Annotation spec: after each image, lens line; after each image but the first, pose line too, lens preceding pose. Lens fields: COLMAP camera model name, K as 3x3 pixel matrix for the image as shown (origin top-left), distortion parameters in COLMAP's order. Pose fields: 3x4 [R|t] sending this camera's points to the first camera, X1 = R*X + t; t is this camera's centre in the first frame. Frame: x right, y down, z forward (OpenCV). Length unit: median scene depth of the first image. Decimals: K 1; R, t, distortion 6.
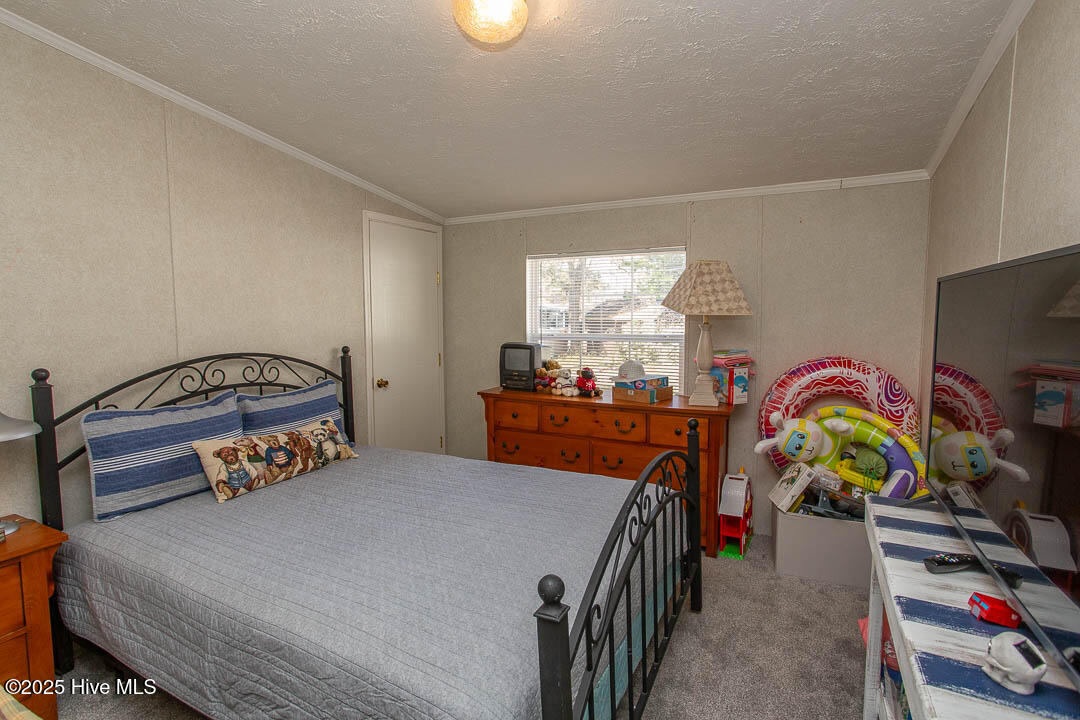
lens RADIAL K [[521.3, 0, 538.2], [0, 521.3, 355.1], [0, 0, 1]] dist [-0.056489, 0.036245]
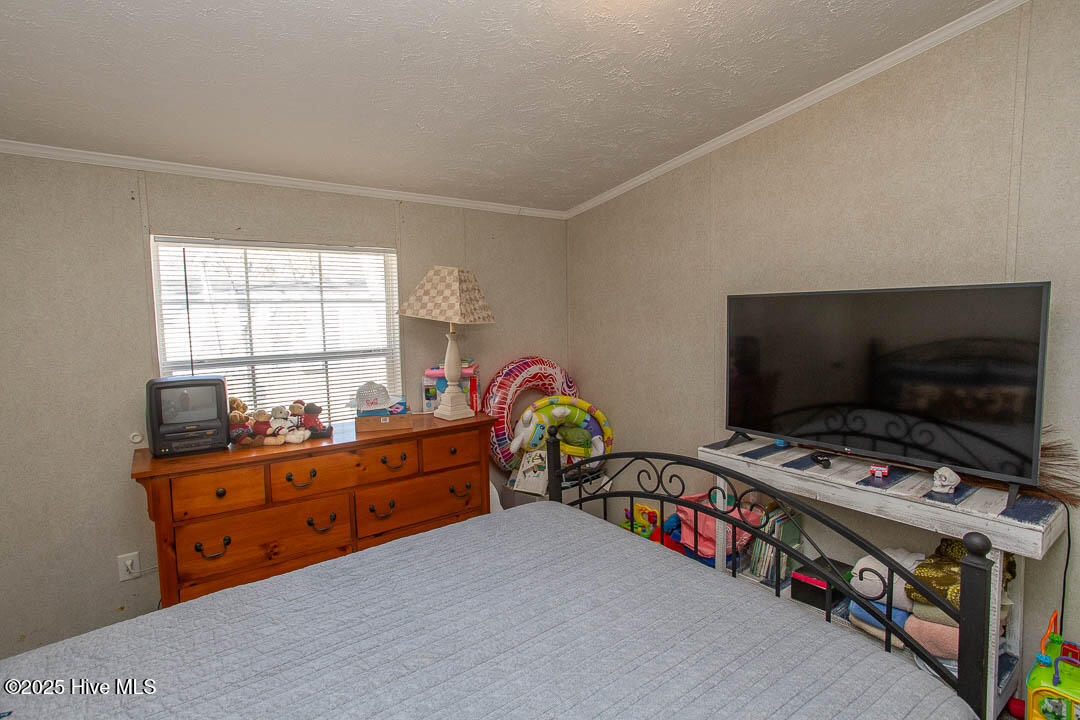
lens RADIAL K [[521.3, 0, 538.2], [0, 521.3, 355.1], [0, 0, 1]] dist [-0.056489, 0.036245]
pose [[0.449645, -0.071471, 0.890343, -0.445860], [0.092013, 0.995197, 0.033420, -0.036599], [-0.888455, 0.066896, 0.454062, 0.409335]]
